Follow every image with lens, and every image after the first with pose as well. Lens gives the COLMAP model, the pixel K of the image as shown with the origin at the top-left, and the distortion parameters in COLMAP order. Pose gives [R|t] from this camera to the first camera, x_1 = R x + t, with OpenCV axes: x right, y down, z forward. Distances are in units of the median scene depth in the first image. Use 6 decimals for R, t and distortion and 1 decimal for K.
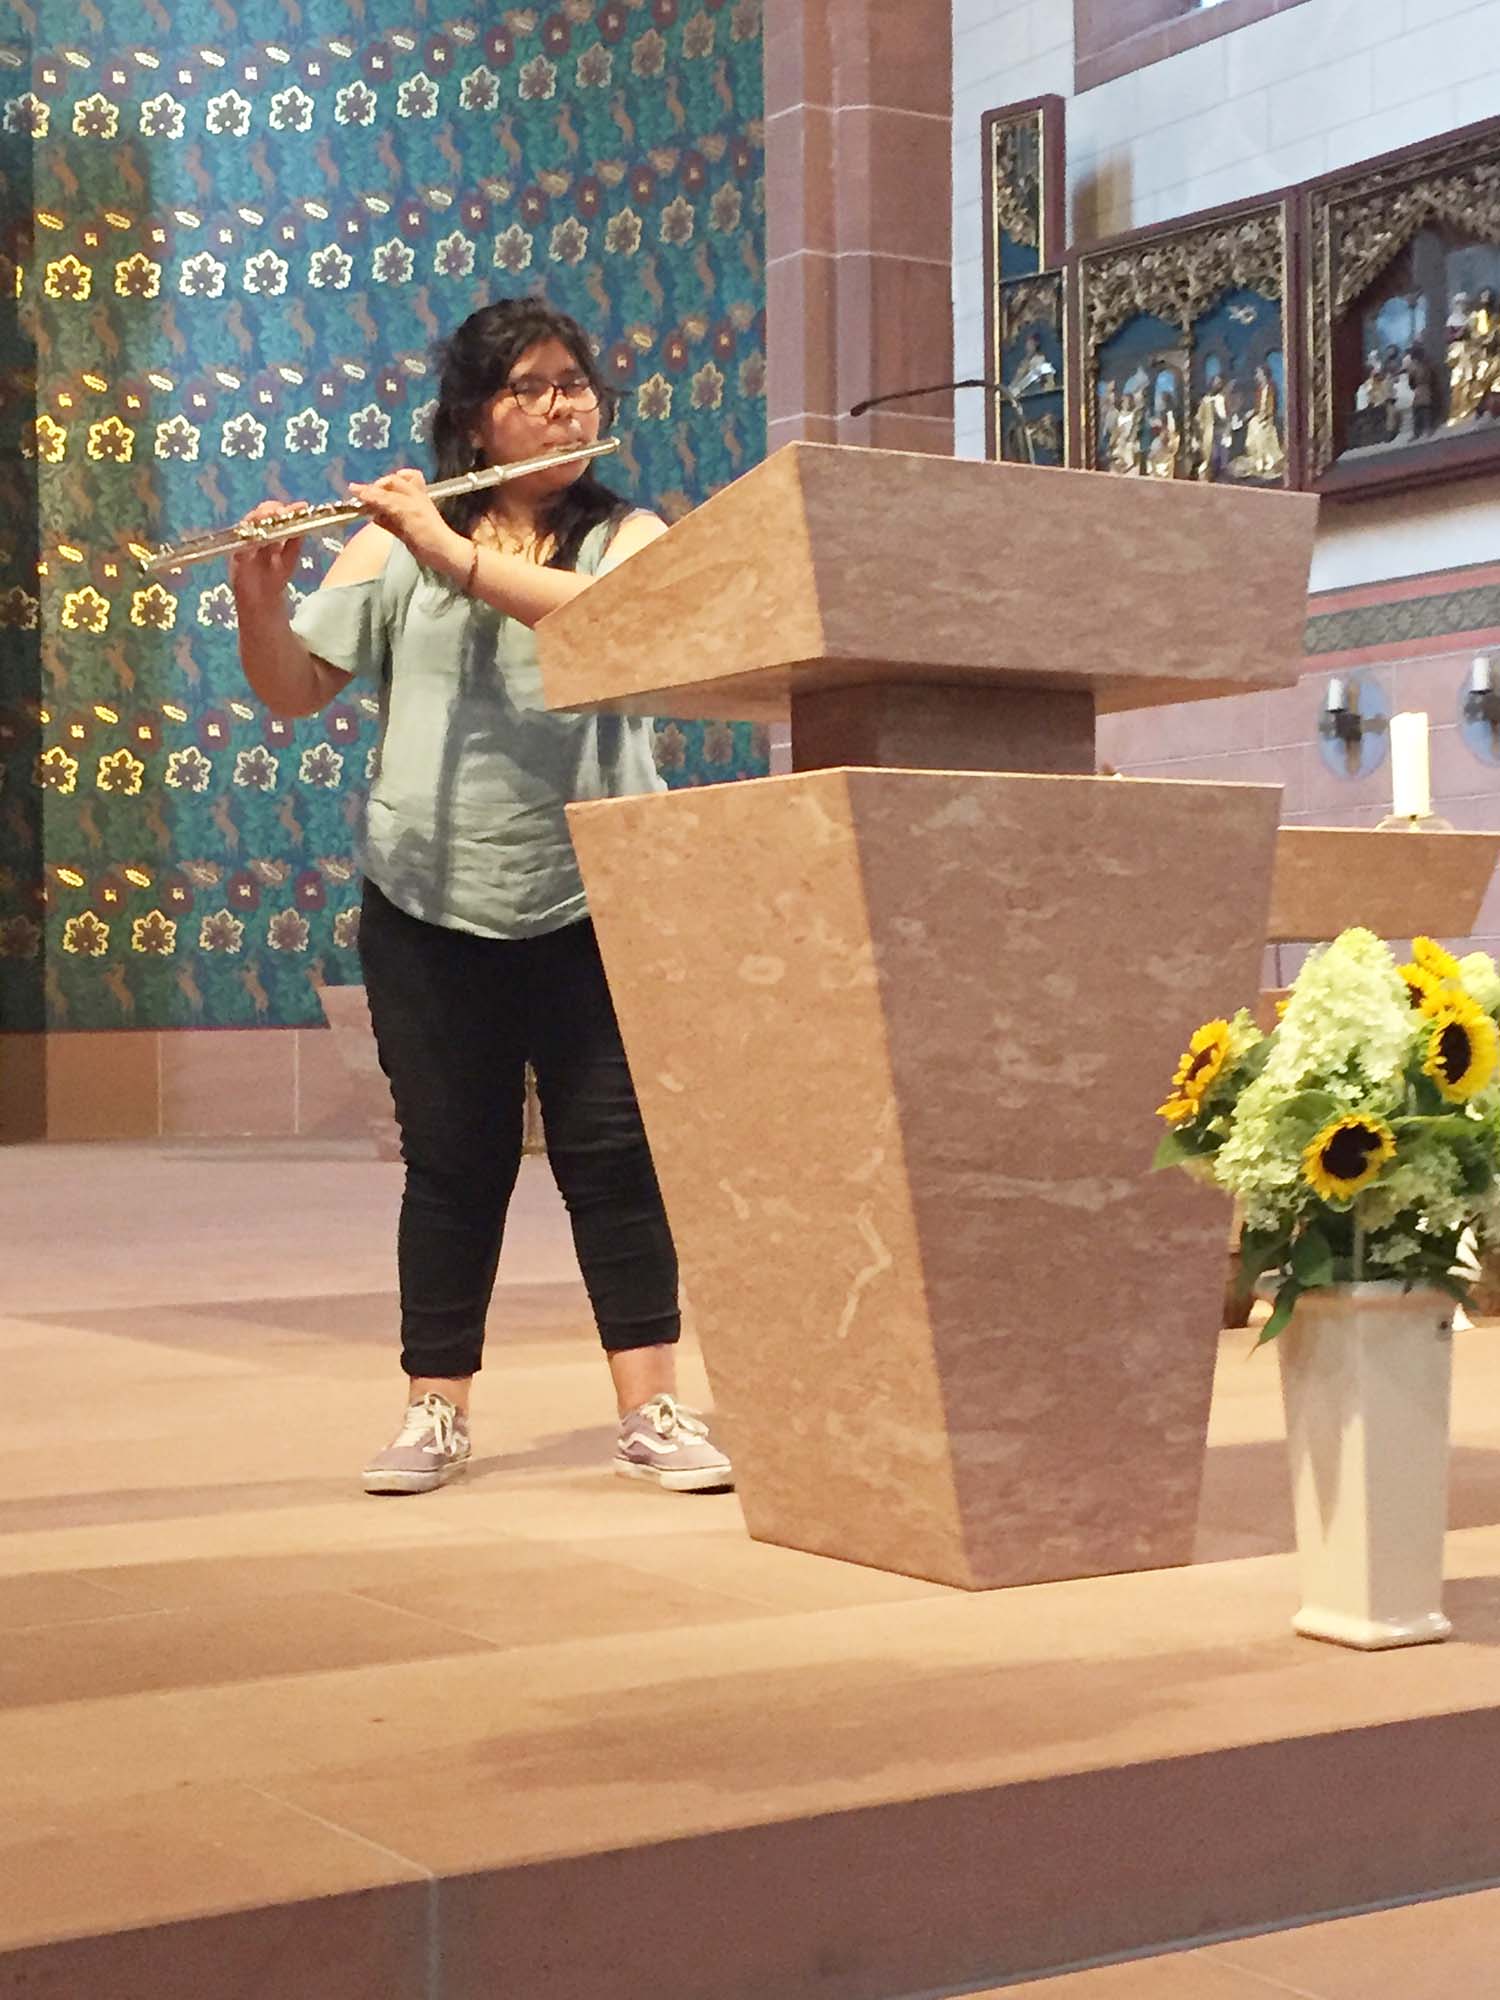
lens RADIAL K [[3313.4, 0, 750.0], [0, 3313.4, 1000.0], [0, 0, 1]] dist [-0.000446, 0.267036]
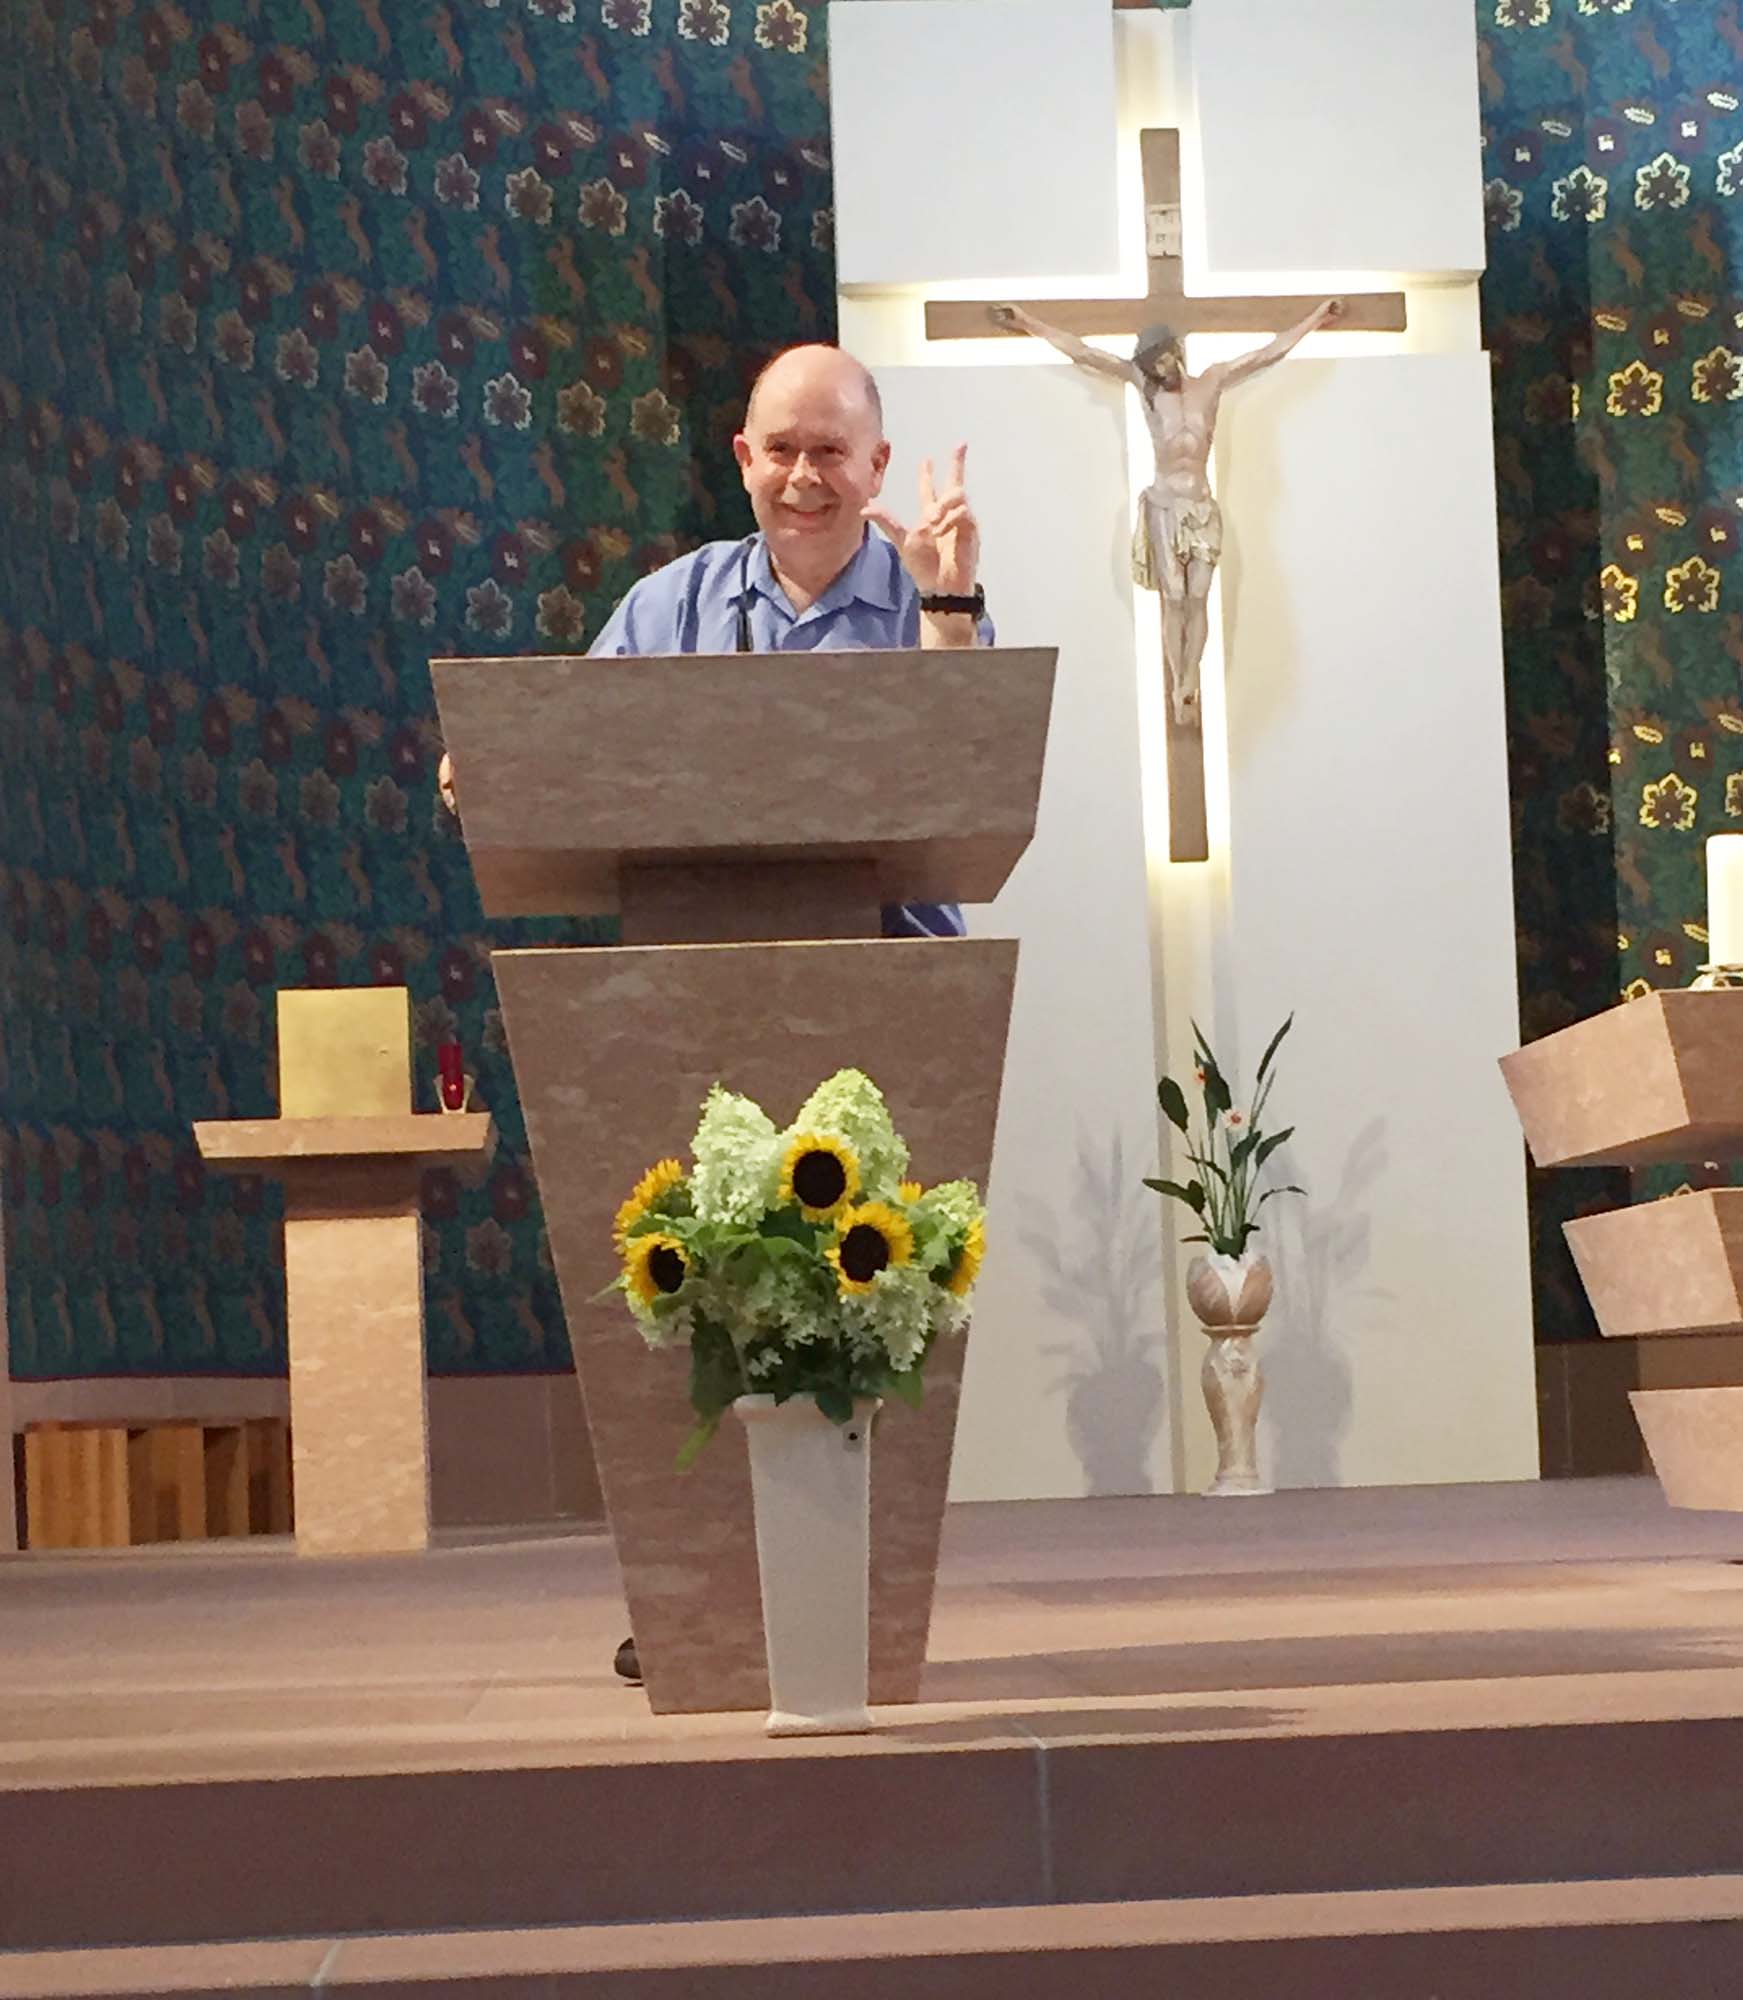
lens RADIAL K [[4544.2, 0, 868.7], [0, 4544.2, 1221.5], [0, 0, 1]] dist [0.091506, -0.230015]
pose [[0.877010, -0.043249, -0.478522, 0.148758], [0.030908, 0.998956, -0.033639, 0.012779], [0.479477, 0.014712, 0.877431, -0.044713]]
